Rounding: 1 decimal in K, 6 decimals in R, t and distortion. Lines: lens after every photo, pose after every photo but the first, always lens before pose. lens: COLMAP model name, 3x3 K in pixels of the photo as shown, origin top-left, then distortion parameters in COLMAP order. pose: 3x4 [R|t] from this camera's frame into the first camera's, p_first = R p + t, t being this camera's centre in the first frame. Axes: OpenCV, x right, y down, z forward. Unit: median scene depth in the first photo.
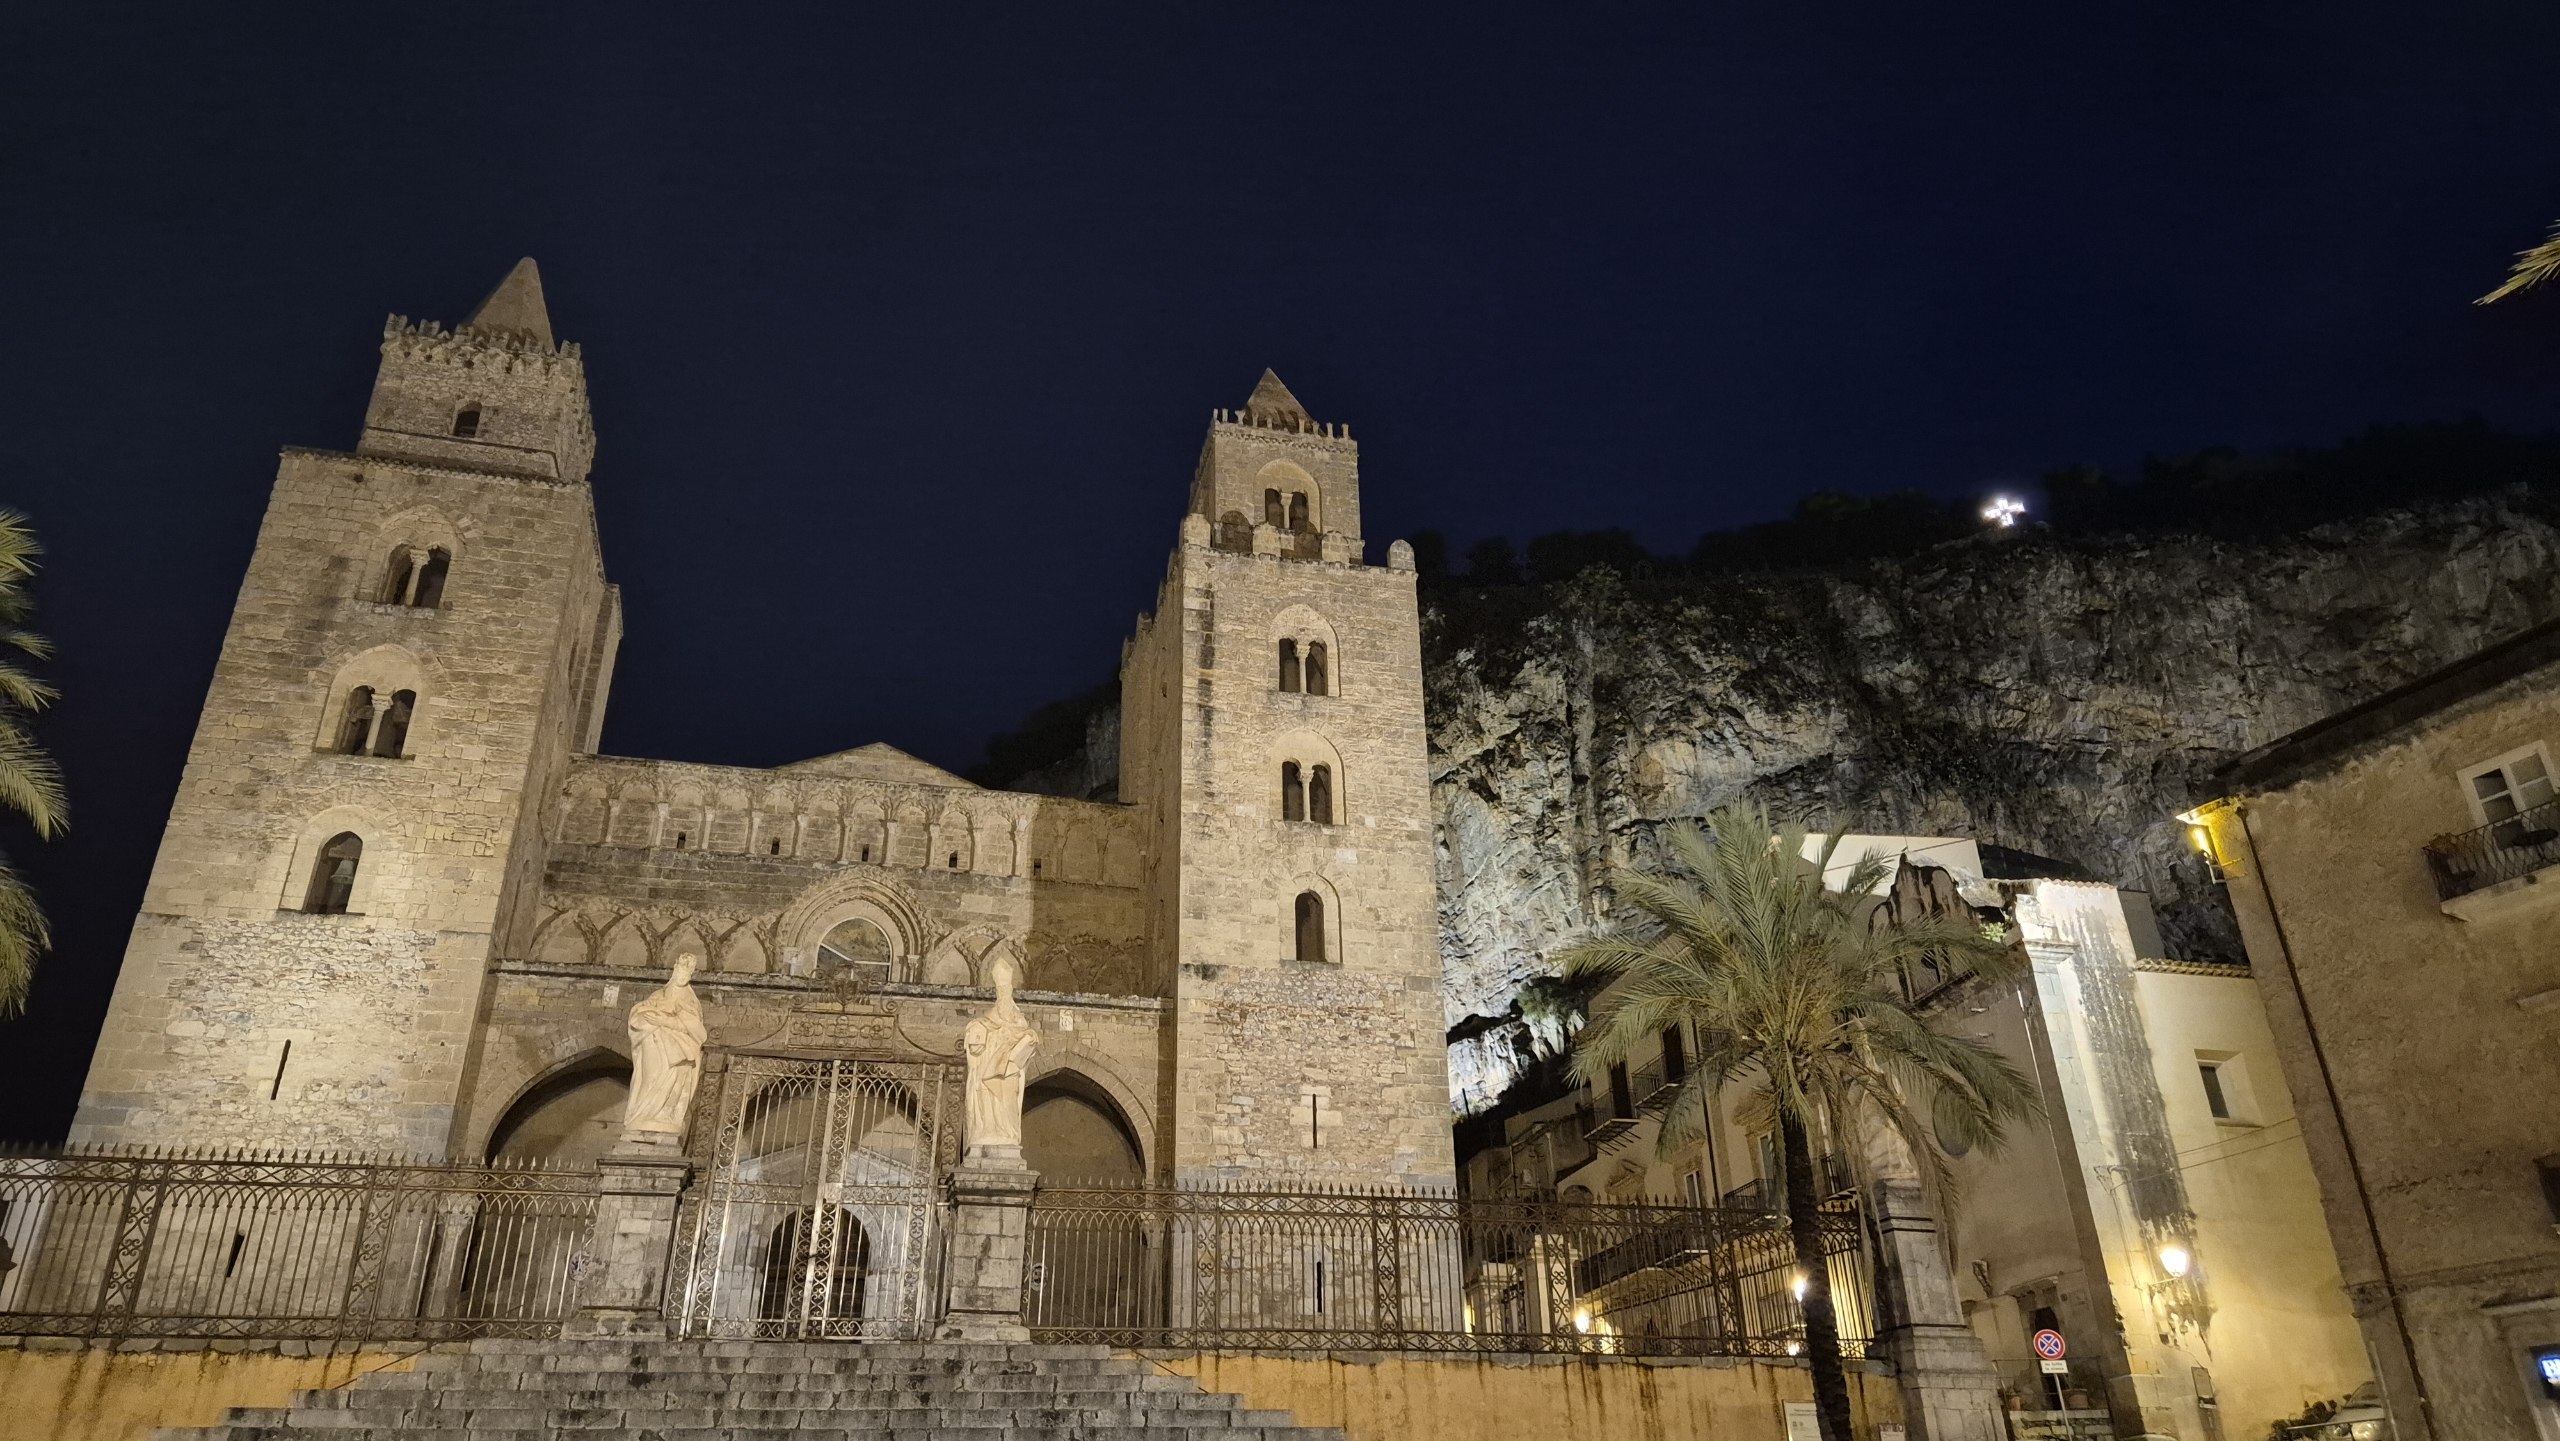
lens RADIAL K [[1693.1, 0, 1282.9], [0, 1693.1, 712.9], [0, 0, 1]] dist [0.059437, -0.016810]
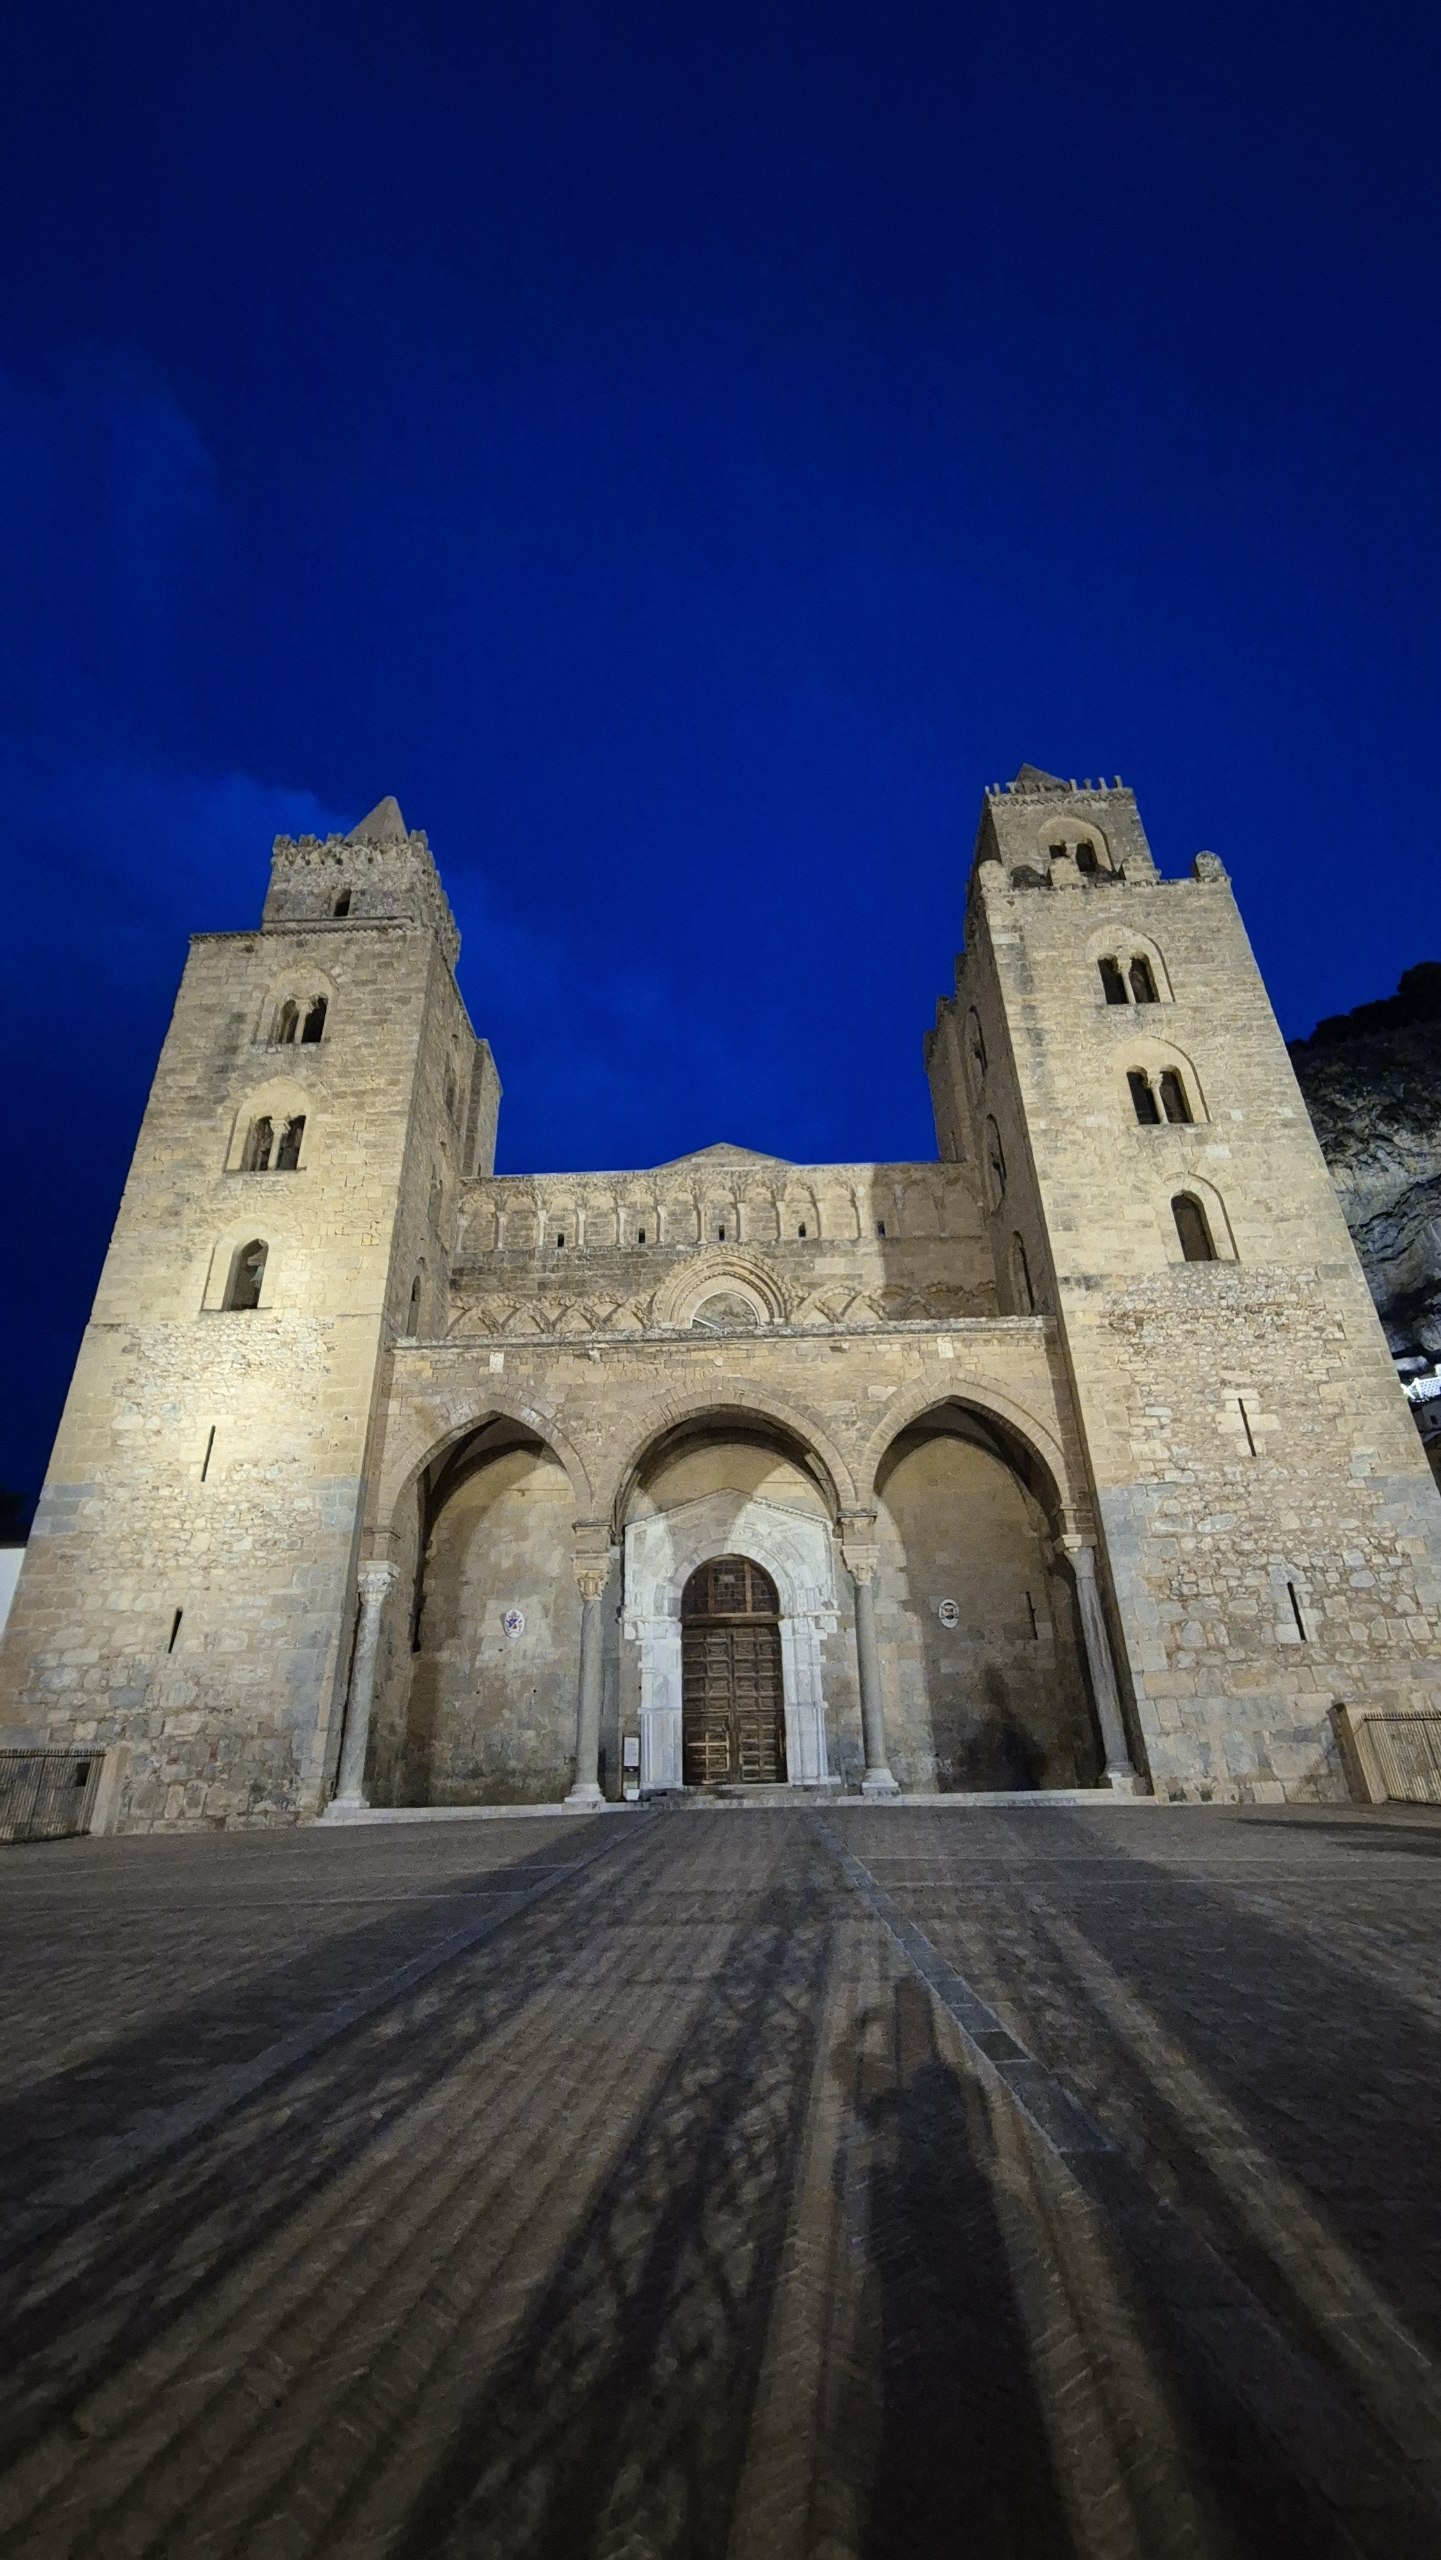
lens RADIAL K [[1044.4, 0, 715.4], [0, 1044.4, 1288.4], [0, 0, 1]] dist [0.023164, 0.000012]
pose [[0.958937, -0.132214, -0.250918, -0.095686], [0.138571, 0.990322, 0.007758, 0.120888], [0.247464, -0.042209, 0.967977, 0.388094]]
